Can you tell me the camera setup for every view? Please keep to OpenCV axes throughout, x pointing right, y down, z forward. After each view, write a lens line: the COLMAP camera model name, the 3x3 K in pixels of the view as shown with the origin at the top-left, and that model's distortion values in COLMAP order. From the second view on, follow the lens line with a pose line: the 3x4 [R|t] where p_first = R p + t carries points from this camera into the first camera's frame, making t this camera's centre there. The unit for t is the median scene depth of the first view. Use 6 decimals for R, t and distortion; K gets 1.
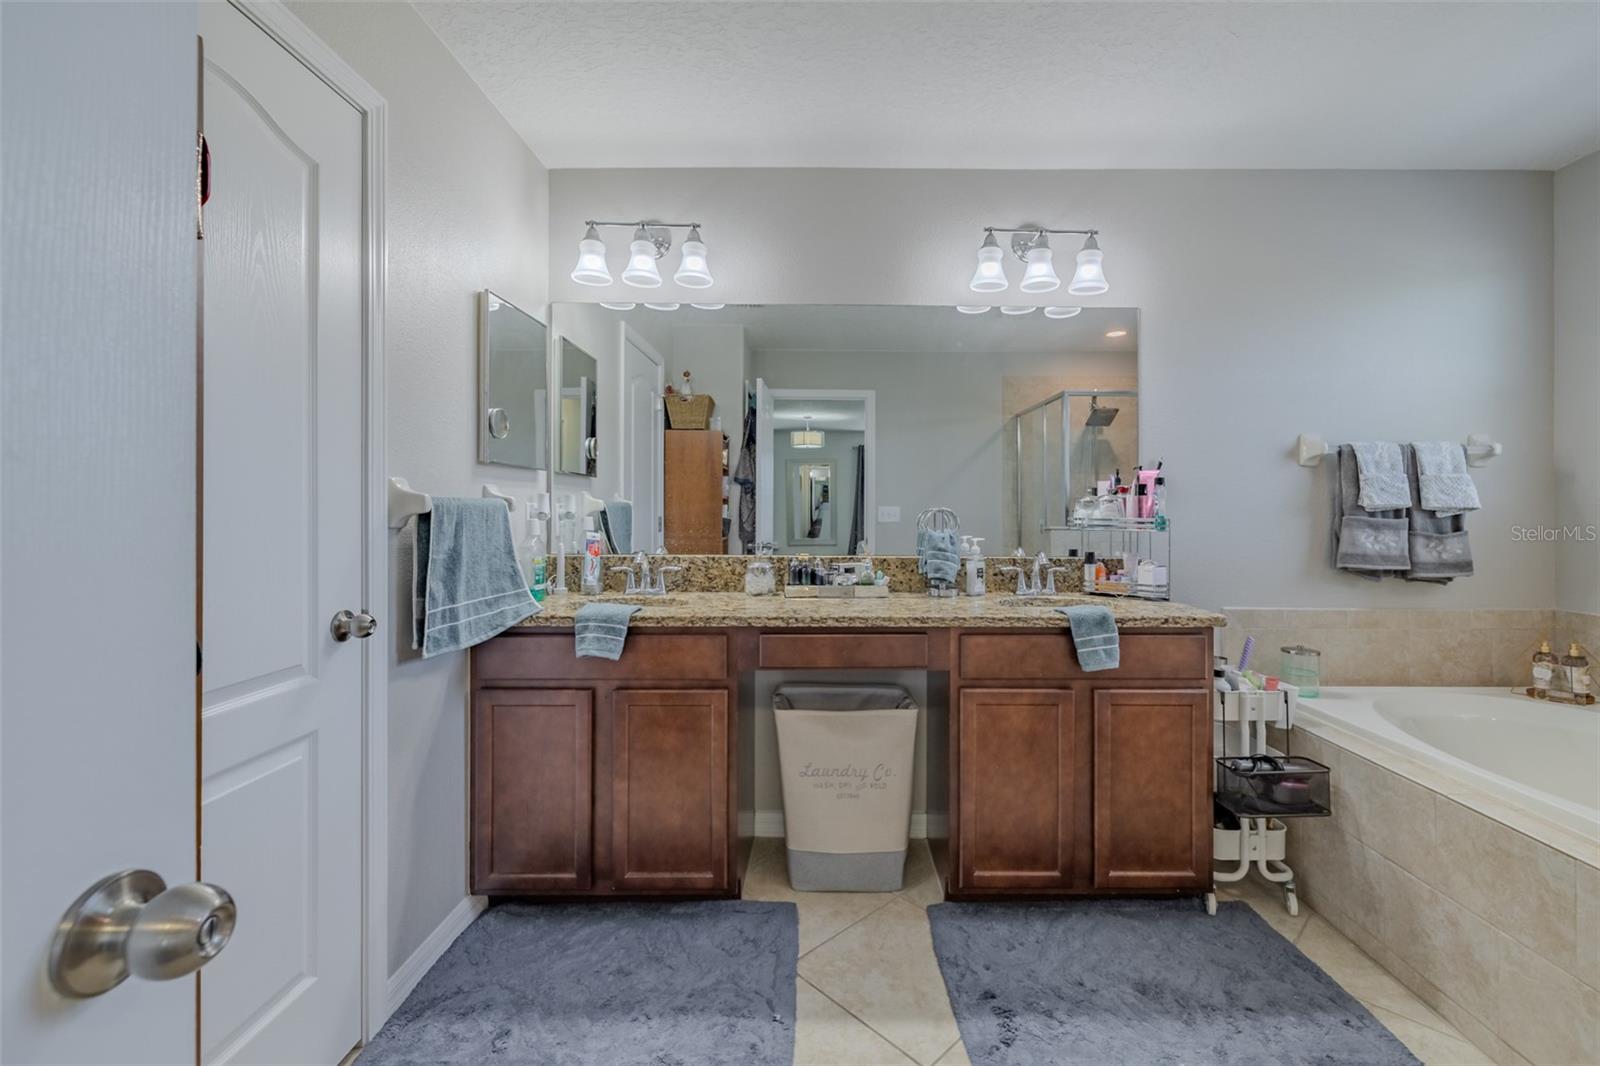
lens RADIAL K [[670.0, 0, 838.0], [0, 670.0, 525.7], [0, 0, 1]] dist [-0.000170, -0.000298]
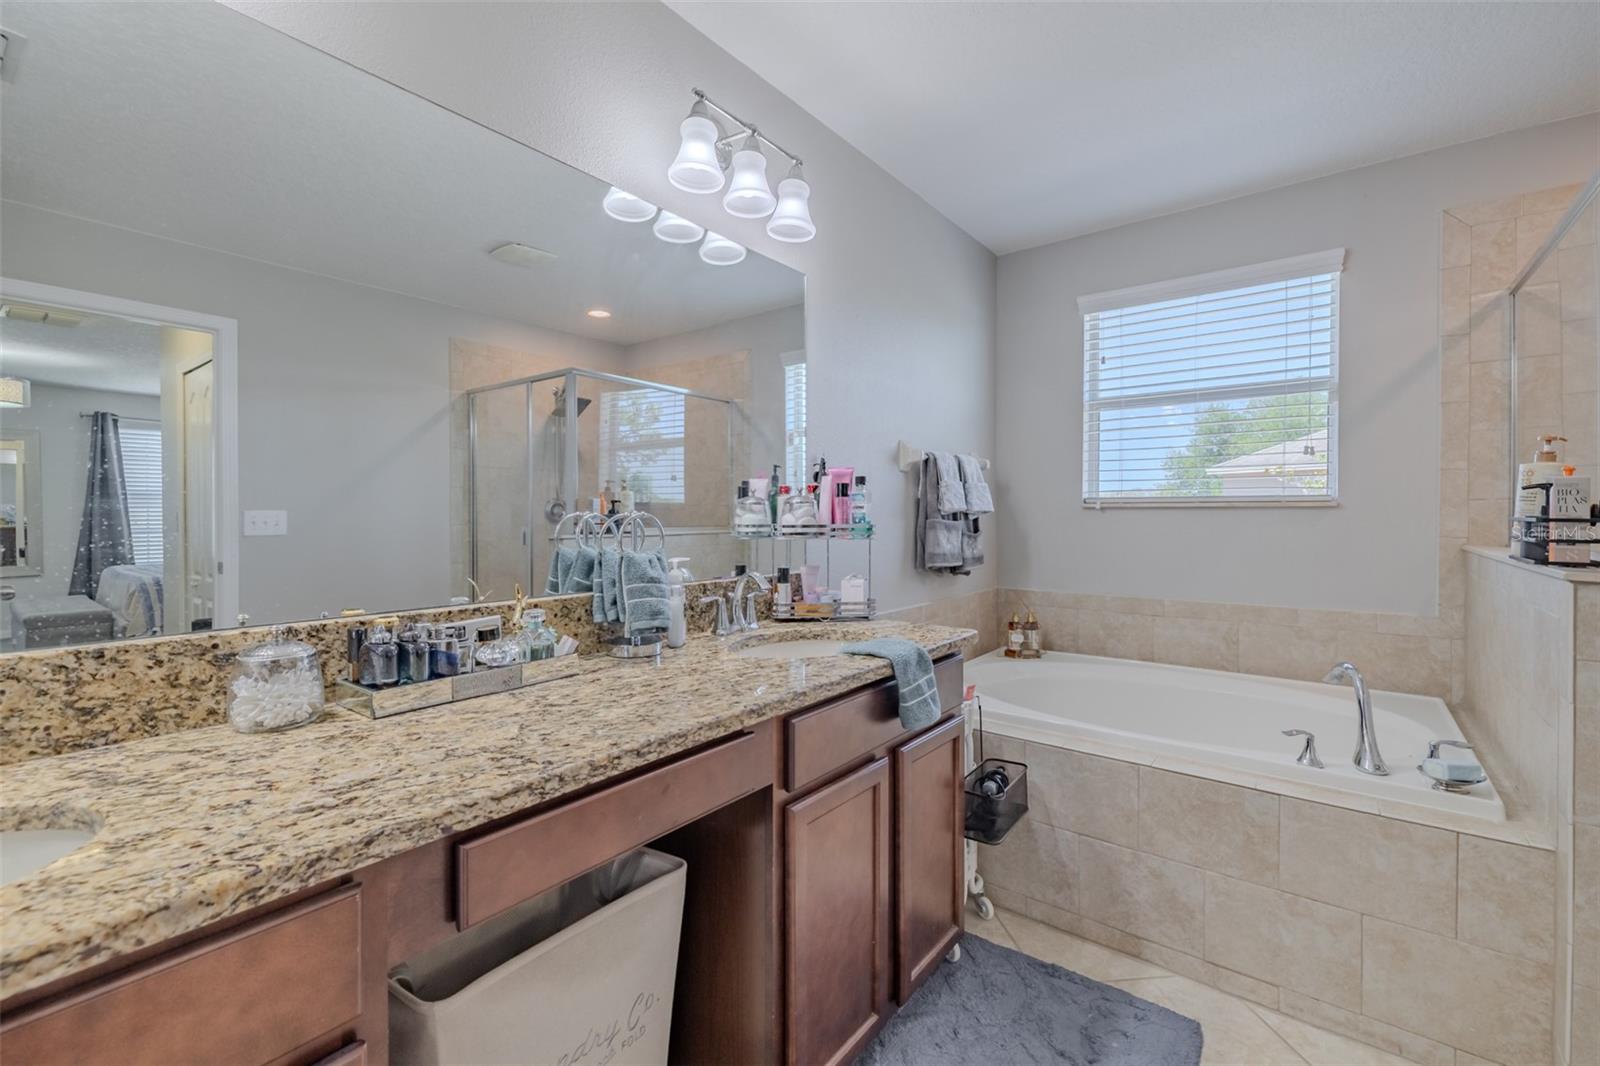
lens RADIAL K [[679.2, 0, 802.6], [0, 679.2, 526.0], [0, 0, 1]] dist [0.000404, -0.000060]
pose [[0.632754, -0.017025, 0.774166, -0.291266], [0.021264, 0.999763, 0.004606, -0.016571], [-0.774061, 0.013548, 0.632966, 0.608891]]
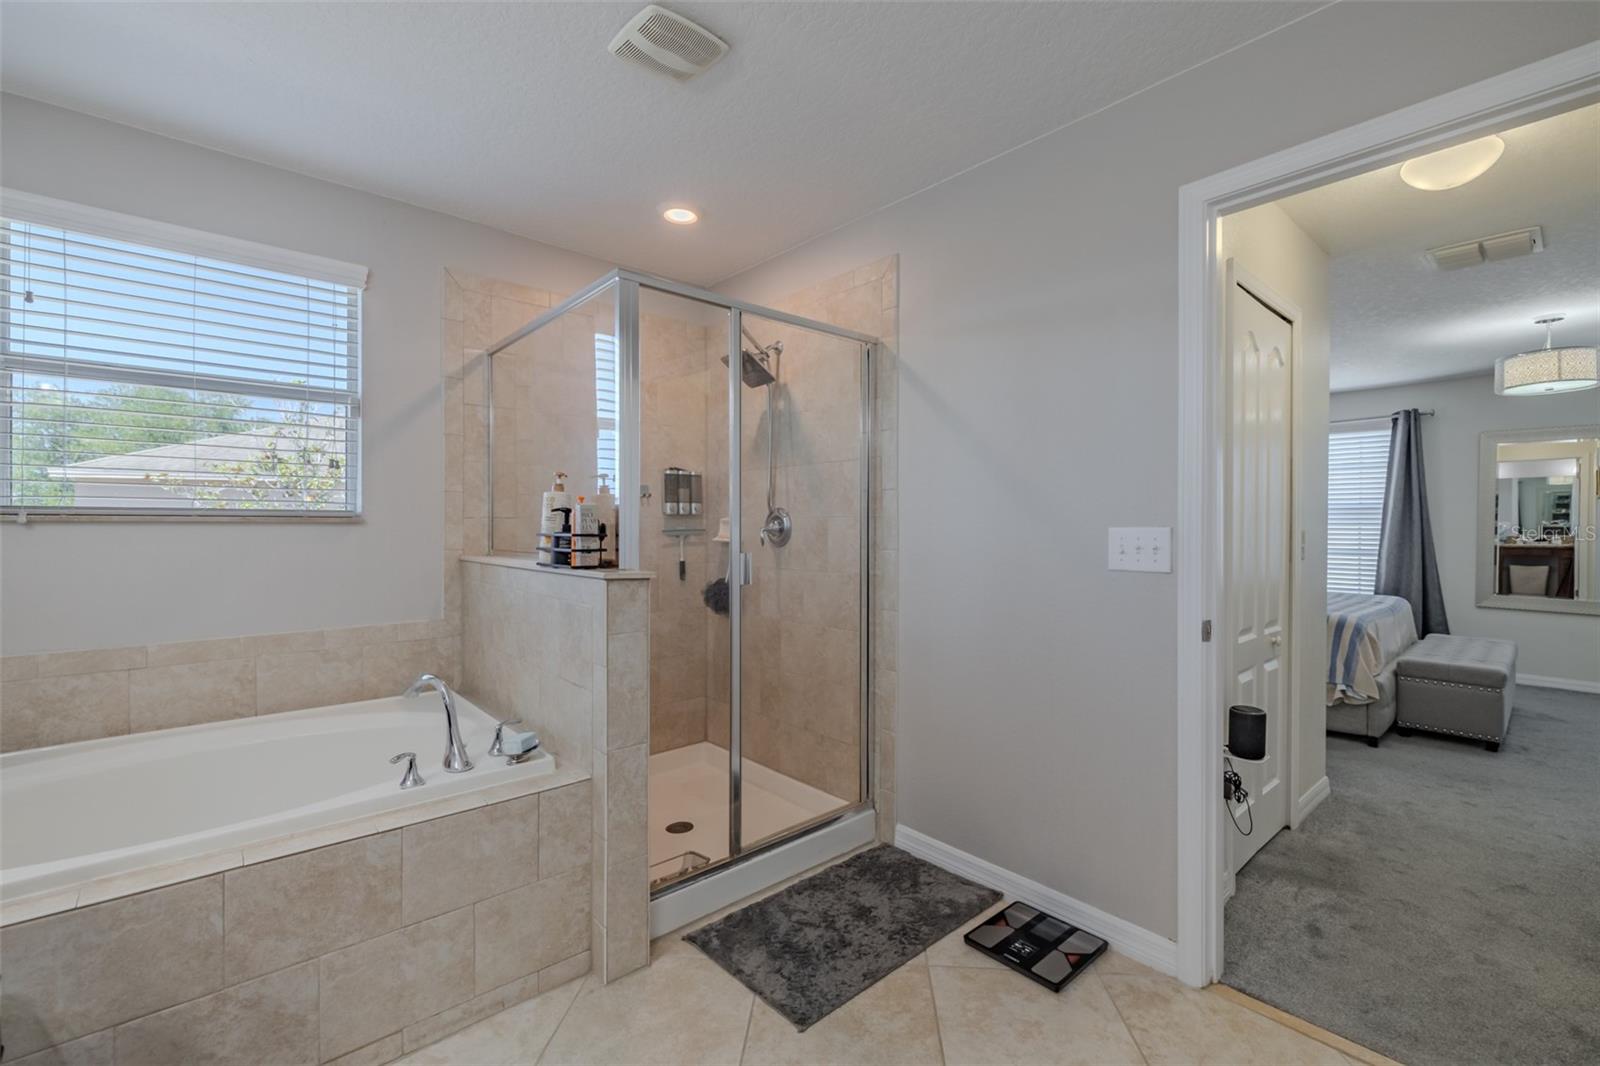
lens RADIAL K [[686.0, 0, 795.4], [0, 686.0, 532.2], [0, 0, 1]] dist [0.000262, -0.000155]
pose [[-0.648971, -0.008846, 0.760761, -0.179412], [0.017143, 0.999509, 0.026246, -0.027858], [-0.760620, 0.030075, -0.648501, 0.857301]]
